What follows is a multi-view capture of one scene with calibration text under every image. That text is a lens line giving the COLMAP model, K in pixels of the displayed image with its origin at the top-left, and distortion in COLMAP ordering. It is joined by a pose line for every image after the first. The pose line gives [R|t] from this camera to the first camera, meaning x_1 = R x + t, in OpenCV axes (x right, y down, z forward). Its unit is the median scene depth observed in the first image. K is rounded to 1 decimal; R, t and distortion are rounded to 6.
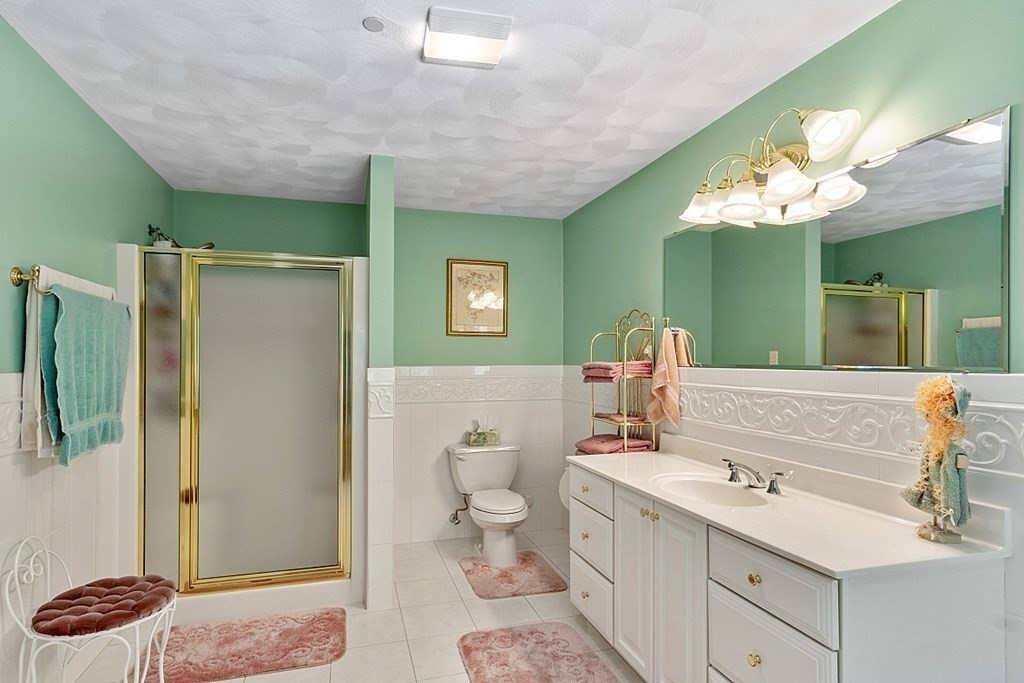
lens RADIAL K [[540.2, 0, 499.7], [0, 540.2, 355.9], [0, 0, 1]] dist [0.003529, 0.000270]
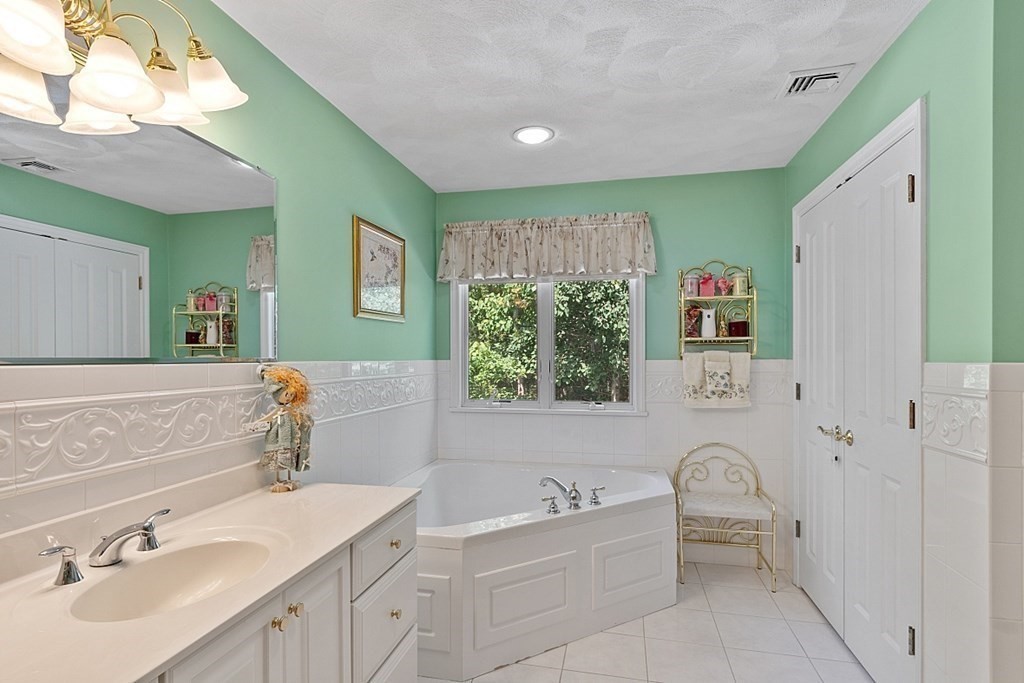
lens RADIAL K [[519.4, 0, 492.4], [0, 519.4, 354.4], [0, 0, 1]] dist [-0.000305, -0.000297]
pose [[-0.863534, 0.003473, 0.504278, -0.176994], [-0.003589, 0.999909, -0.013032, 0.019552], [-0.504278, -0.013064, -0.863443, 1.280195]]
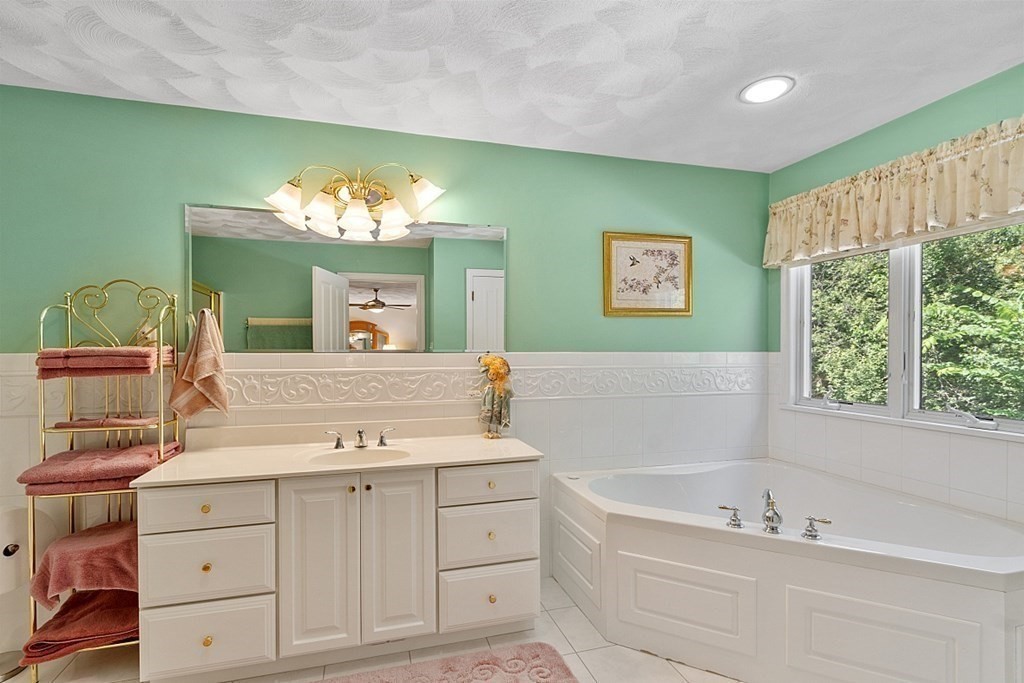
lens RADIAL K [[465.0, 0, 517.3], [0, 465.0, 352.8], [0, 0, 1]] dist [-0.000011, -0.000030]
pose [[-0.013683, -0.005191, 0.999893, -0.607242], [-0.007638, 0.999958, 0.005087, 0.016325], [-0.999877, -0.007568, -0.013722, 0.653777]]
